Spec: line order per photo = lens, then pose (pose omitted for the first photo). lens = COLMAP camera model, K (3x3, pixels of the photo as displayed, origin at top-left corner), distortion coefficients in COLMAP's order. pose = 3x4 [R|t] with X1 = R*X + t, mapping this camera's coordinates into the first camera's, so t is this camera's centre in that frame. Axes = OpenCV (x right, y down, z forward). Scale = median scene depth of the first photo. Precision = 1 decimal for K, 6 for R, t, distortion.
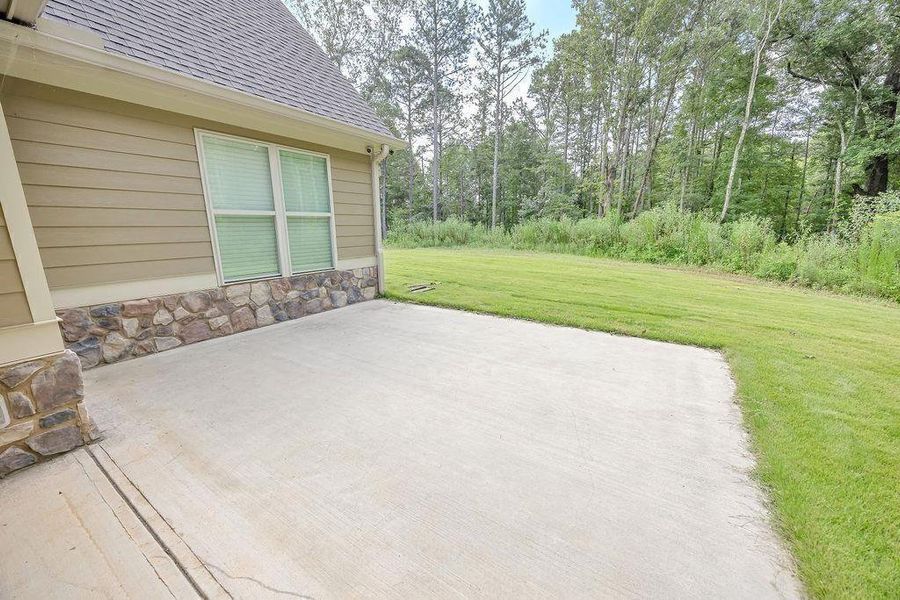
lens RADIAL K [[352.5, 0, 450.0], [0, 352.5, 300.0], [0, 0, 1]] dist [0.001065, 0.000058]
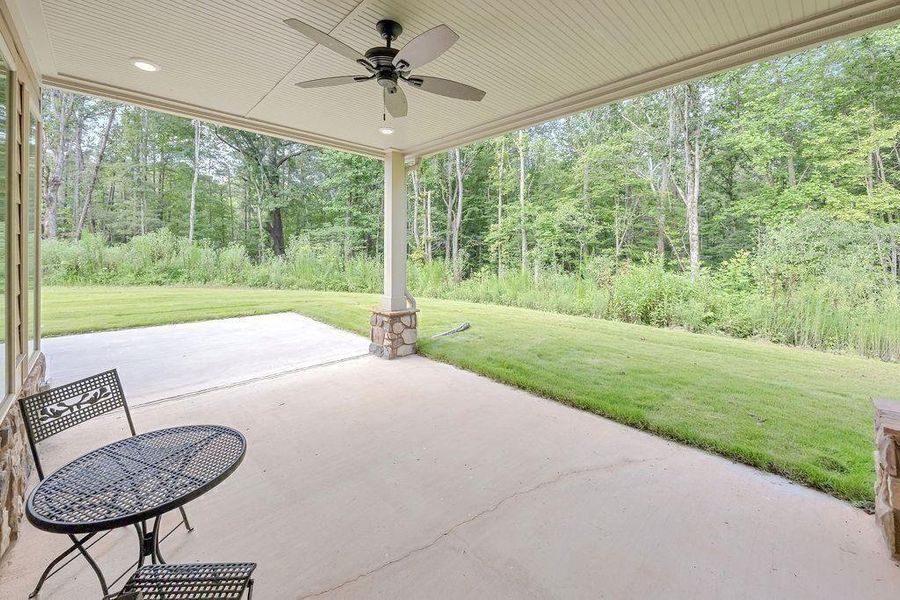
lens RADIAL K [[352.5, 0, 450.0], [0, 352.5, 300.0], [0, 0, 1]] dist [0.001065, 0.000058]
pose [[0.237529, -0.131859, 0.962389, -0.300879], [0.193934, 0.977235, 0.086028, 0.022701], [-0.951824, 0.166206, 0.257694, -0.132632]]
